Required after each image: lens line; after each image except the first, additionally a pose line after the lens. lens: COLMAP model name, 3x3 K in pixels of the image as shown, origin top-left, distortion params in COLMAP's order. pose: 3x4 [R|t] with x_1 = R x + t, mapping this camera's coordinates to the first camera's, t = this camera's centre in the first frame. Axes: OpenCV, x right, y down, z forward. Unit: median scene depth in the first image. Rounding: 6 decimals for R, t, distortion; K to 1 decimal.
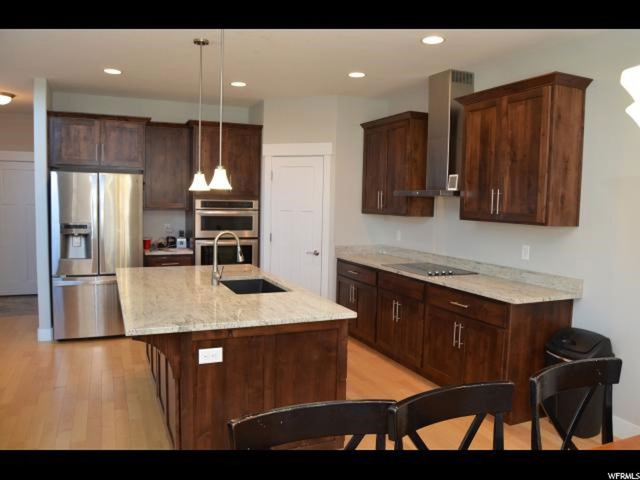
lens RADIAL K [[506.0, 0, 330.0], [0, 506.0, 240.6], [0, 0, 1]] dist [-0.077776, 0.008895]
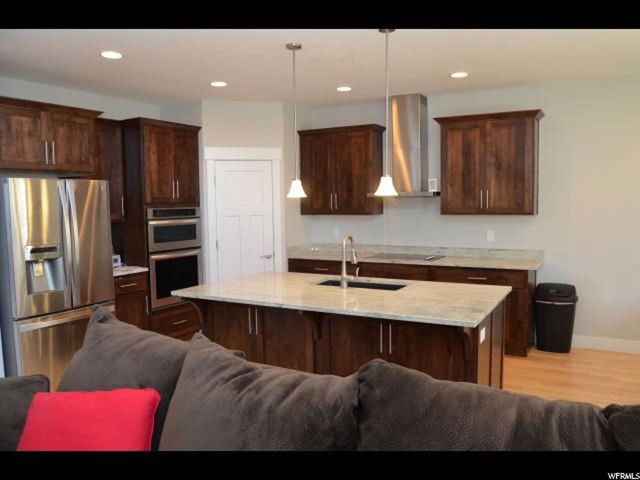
lens RADIAL K [[506.0, 0, 330.0], [0, 506.0, 240.6], [0, 0, 1]] dist [-0.077776, 0.008895]
pose [[0.798561, -0.080257, 0.596539, -0.607410], [0.079706, 0.996443, 0.027361, -0.027834], [-0.596613, 0.025699, 0.802118, 0.127606]]
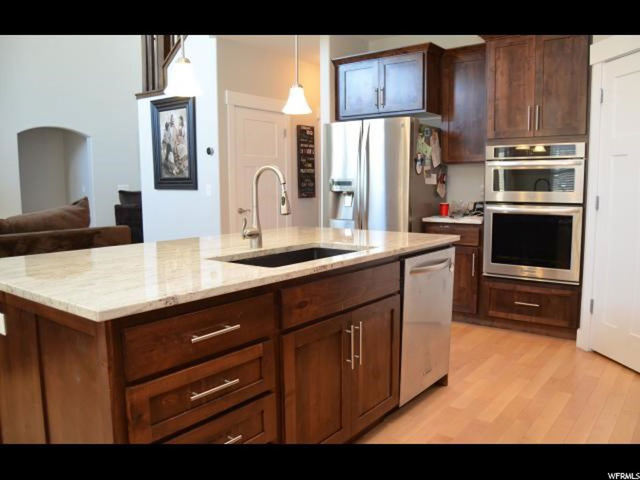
lens RADIAL K [[513.4, 0, 330.4], [0, 513.4, 242.2], [0, 0, 1]] dist [-0.082001, 0.012826]
pose [[0.482289, 0.075010, -0.872795, 0.288536], [-0.054157, 0.996975, 0.055757, 0.026947], [0.874337, 0.020377, 0.484892, 0.530822]]
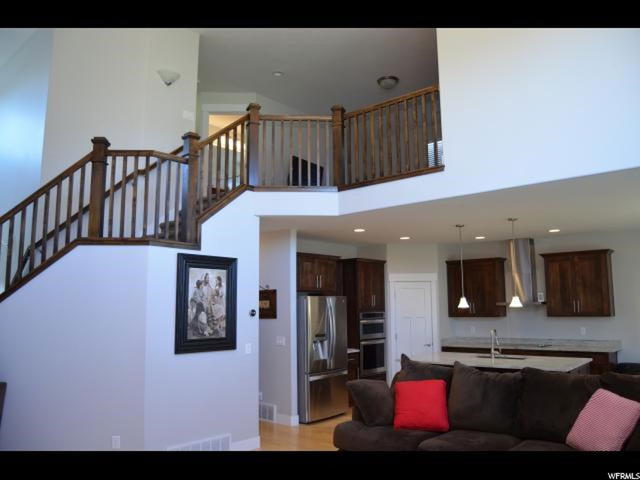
lens RADIAL K [[506.0, 0, 330.0], [0, 506.0, 240.6], [0, 0, 1]] dist [-0.077776, 0.008895]
pose [[0.899212, 0.022692, 0.436924, -1.102926], [0.066189, 0.980104, -0.187123, -0.021812], [-0.432477, 0.197183, 0.879819, -0.303803]]
